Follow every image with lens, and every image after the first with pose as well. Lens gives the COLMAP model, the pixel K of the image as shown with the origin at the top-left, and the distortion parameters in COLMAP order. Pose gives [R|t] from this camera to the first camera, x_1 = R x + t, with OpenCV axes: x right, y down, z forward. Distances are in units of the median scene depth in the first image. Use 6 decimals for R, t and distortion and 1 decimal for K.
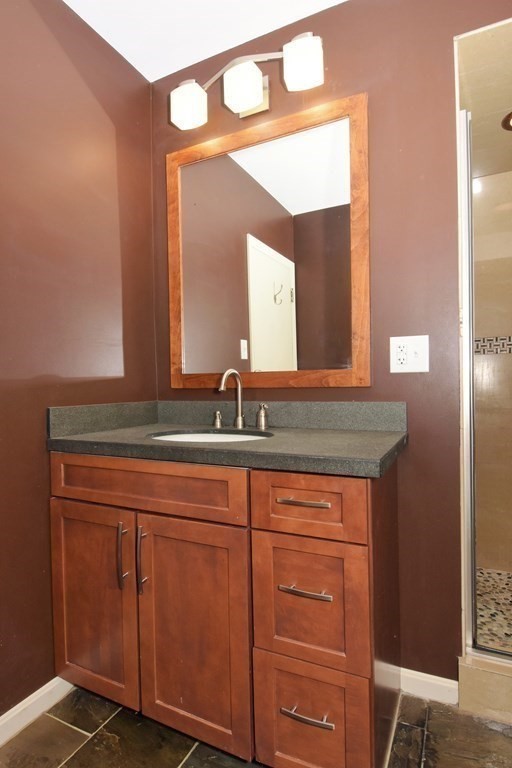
lens RADIAL K [[411.3, 0, 258.0], [0, 411.3, 370.5], [0, 0, 1]] dist [-0.001137, -0.000692]
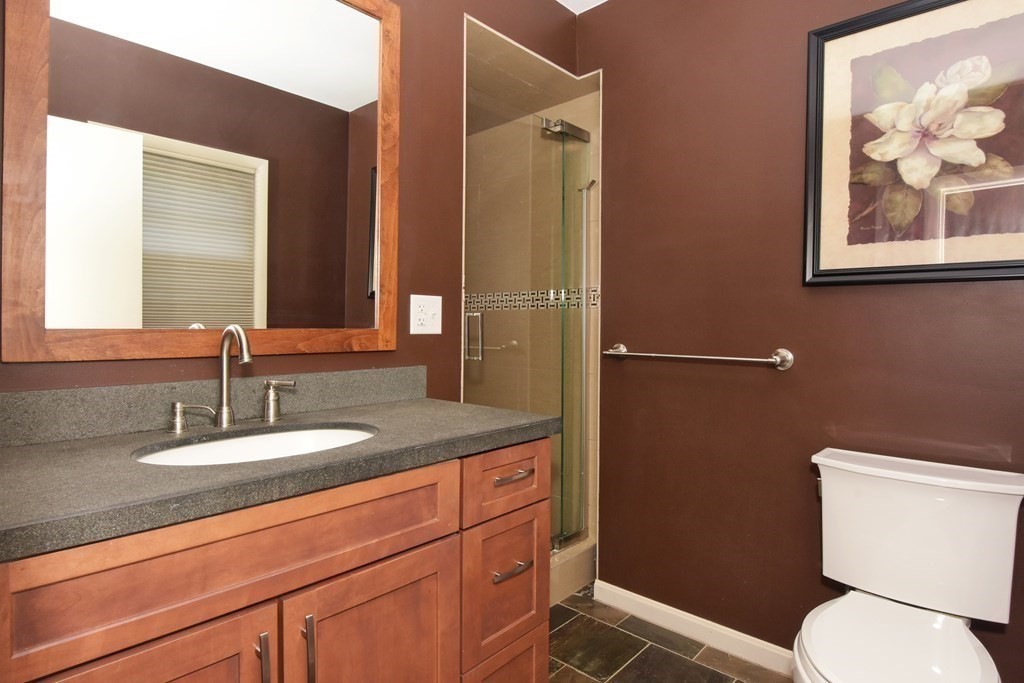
lens RADIAL K [[548.4, 0, 523.0], [0, 548.4, 308.6], [0, 0, 1]] dist [-0.001137, -0.000692]
pose [[0.270353, 0.049601, 0.961483, -0.747699], [-0.040731, 0.998367, -0.040051, -0.012017], [-0.961899, -0.028335, 0.271932, 0.427892]]
